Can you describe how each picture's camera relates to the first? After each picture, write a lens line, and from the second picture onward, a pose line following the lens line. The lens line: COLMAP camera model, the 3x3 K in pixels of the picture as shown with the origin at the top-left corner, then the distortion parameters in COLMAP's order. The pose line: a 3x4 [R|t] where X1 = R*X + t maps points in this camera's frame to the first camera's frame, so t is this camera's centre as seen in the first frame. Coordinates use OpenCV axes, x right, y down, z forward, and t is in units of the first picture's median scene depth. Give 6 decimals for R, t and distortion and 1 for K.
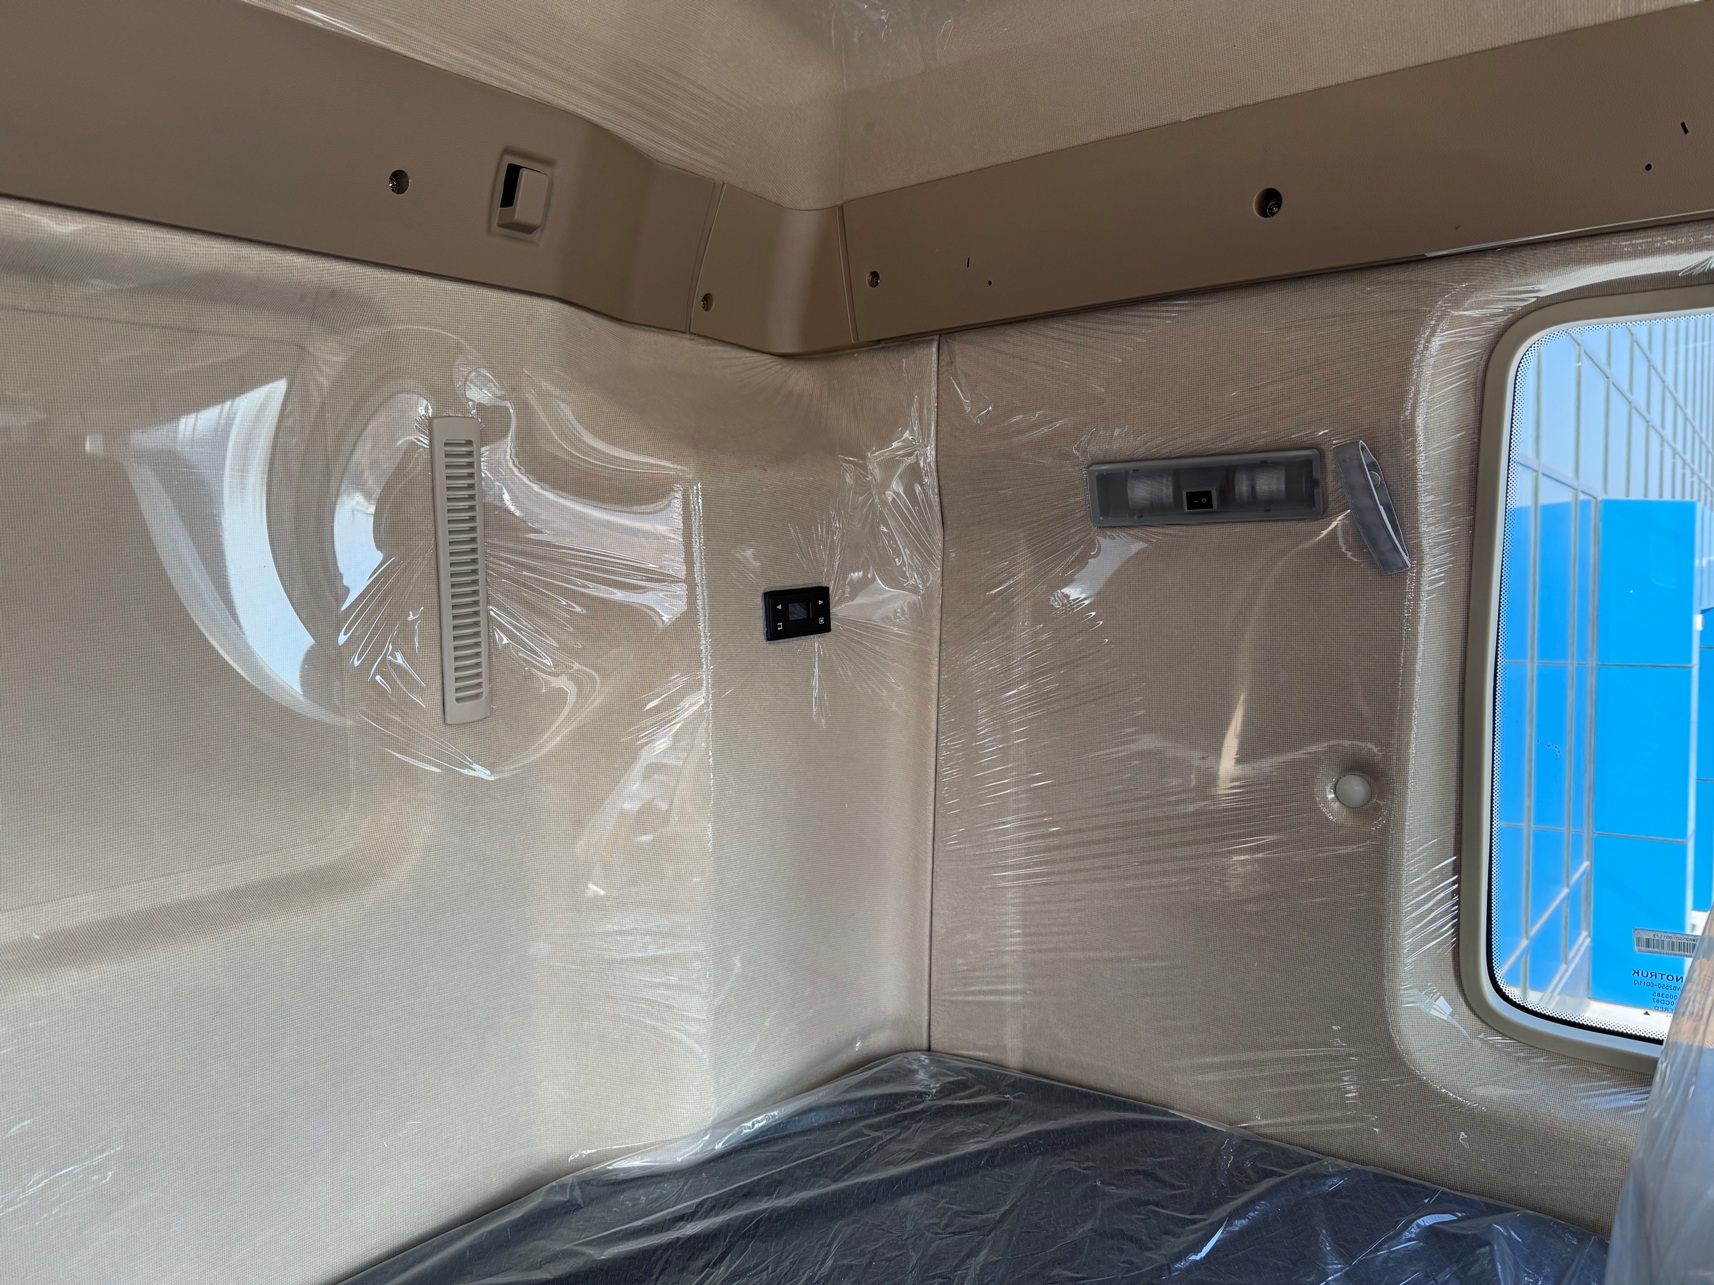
lens RADIAL K [[1196.0, 0, 866.2], [0, 1196.0, 634.5], [0, 0, 1]] dist [0.073557, -0.095848]
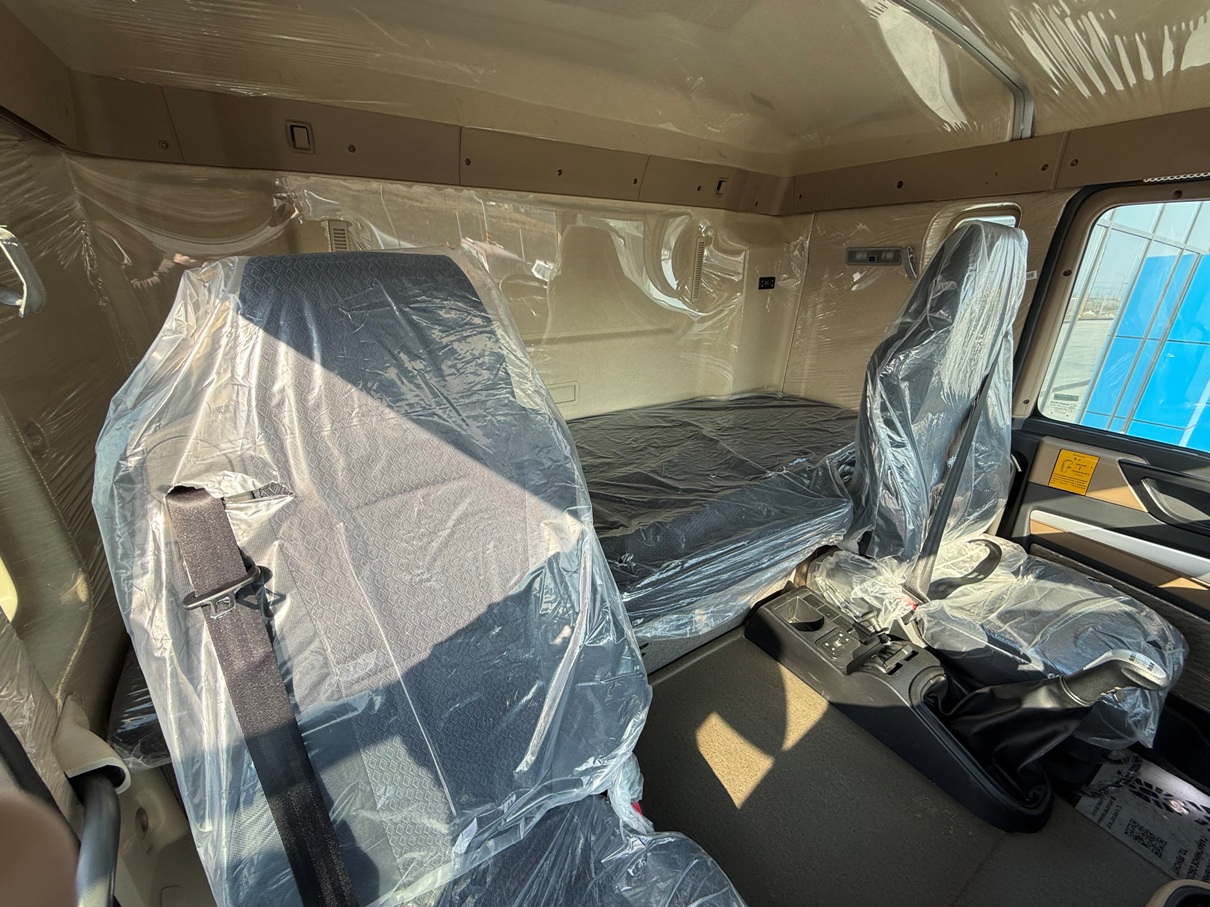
lens RADIAL K [[495.8, 0, 607.1], [0, 495.8, 470.2], [0, 0, 1]] dist [0.000042, -0.000009]
pose [[0.930211, 0.174857, -0.322696, 0.103076], [-0.058668, 0.938753, 0.339559, 0.042099], [0.362307, -0.296930, 0.883497, -1.008664]]
